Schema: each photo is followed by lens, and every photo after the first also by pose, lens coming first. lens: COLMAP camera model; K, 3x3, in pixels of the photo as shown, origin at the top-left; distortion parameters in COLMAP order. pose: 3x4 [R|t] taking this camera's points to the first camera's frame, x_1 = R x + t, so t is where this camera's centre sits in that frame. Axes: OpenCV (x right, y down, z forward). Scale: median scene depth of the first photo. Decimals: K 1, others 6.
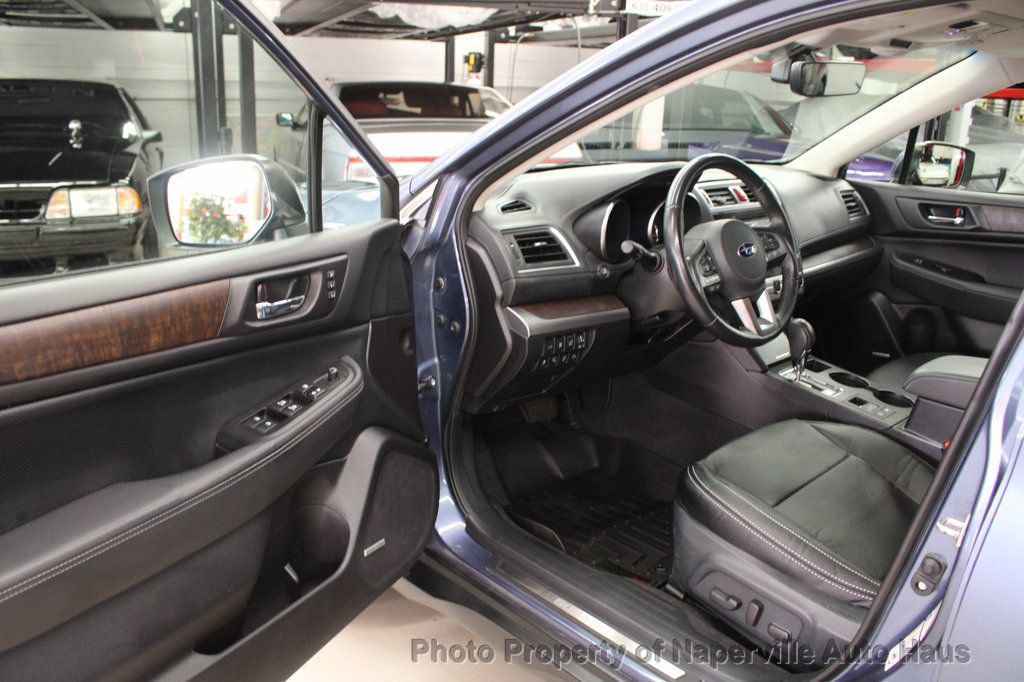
lens RADIAL K [[862.7, 0, 512.0], [0, 862.7, 341.0], [0, 0, 1]] dist [-0.157887, 0.141094]
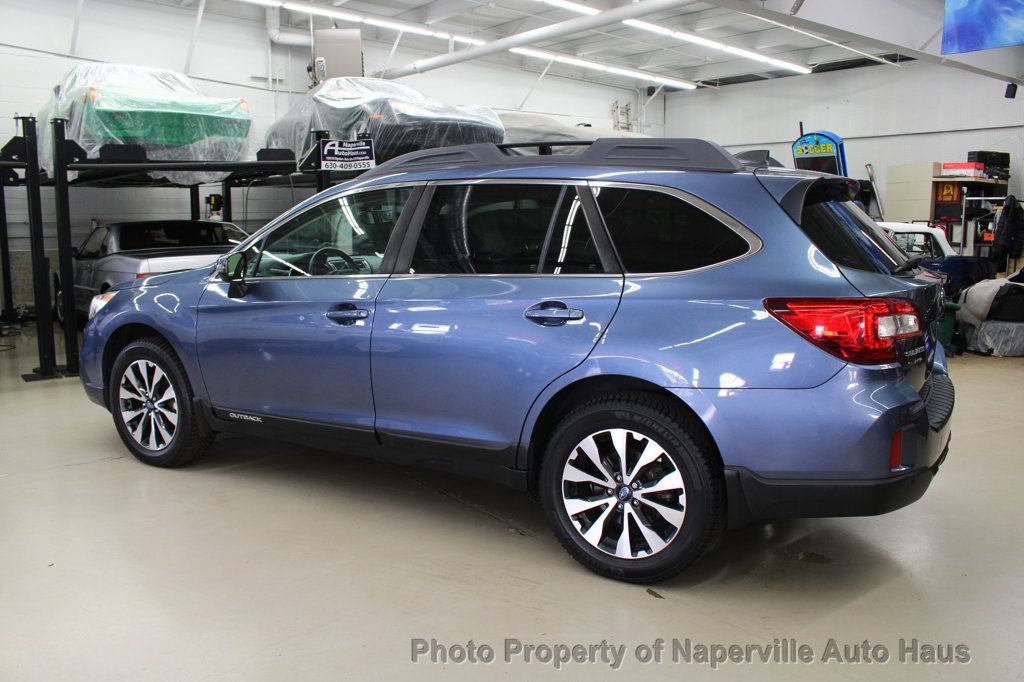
lens RADIAL K [[863.0, 0, 512.4], [0, 863.0, 337.4], [0, 0, 1]] dist [-0.159613, 0.149819]
pose [[0.953469, -0.074435, 0.292160, -0.004720], [0.115567, 0.985259, -0.126135, 0.086853], [-0.278464, 0.154030, 0.948015, -0.309917]]
